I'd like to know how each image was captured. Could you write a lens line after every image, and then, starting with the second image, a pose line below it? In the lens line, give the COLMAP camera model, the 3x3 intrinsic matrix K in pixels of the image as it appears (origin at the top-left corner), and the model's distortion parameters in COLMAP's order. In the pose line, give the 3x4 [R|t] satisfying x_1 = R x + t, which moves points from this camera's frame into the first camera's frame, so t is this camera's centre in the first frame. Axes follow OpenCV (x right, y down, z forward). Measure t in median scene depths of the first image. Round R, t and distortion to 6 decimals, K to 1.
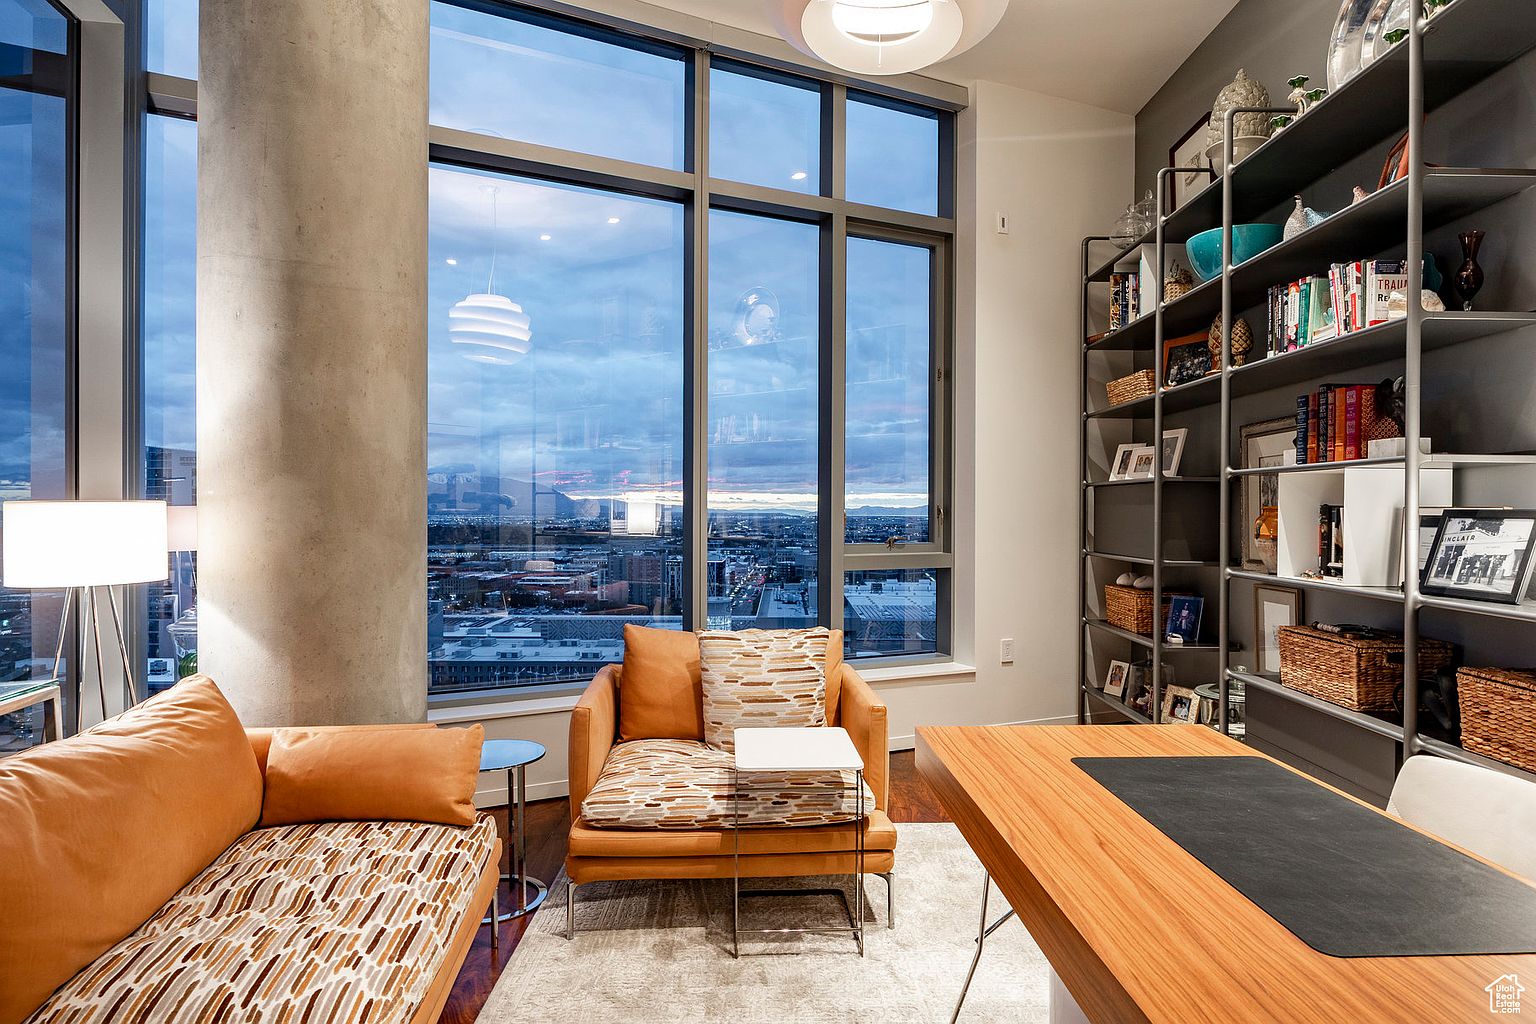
lens RADIAL K [[892.9, 0, 763.0], [0, 892.9, 509.9], [0, 0, 1]] dist [0.001665, -0.000713]
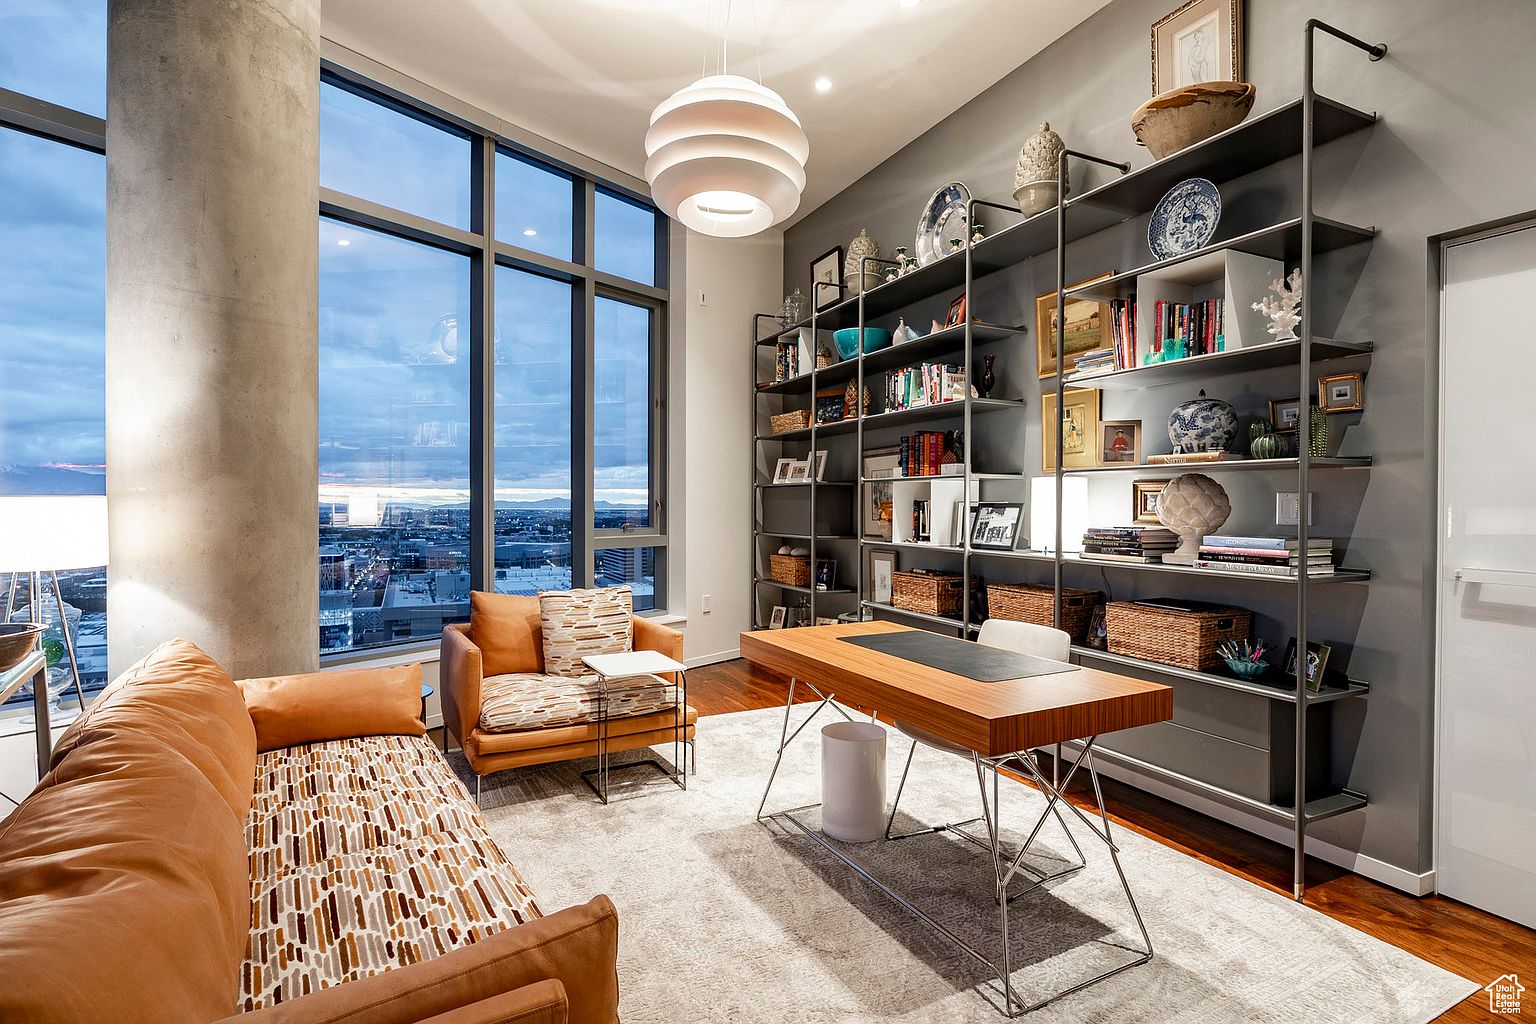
lens RADIAL K [[784.4, 0, 752.3], [0, 784.4, 509.0], [0, 0, 1]] dist [-0.001019, -0.000356]
pose [[0.904937, -0.003588, 0.425530, -0.308266], [0.000754, 0.999976, 0.006827, 0.000517], [-0.425544, -0.005857, 0.904919, -0.240305]]
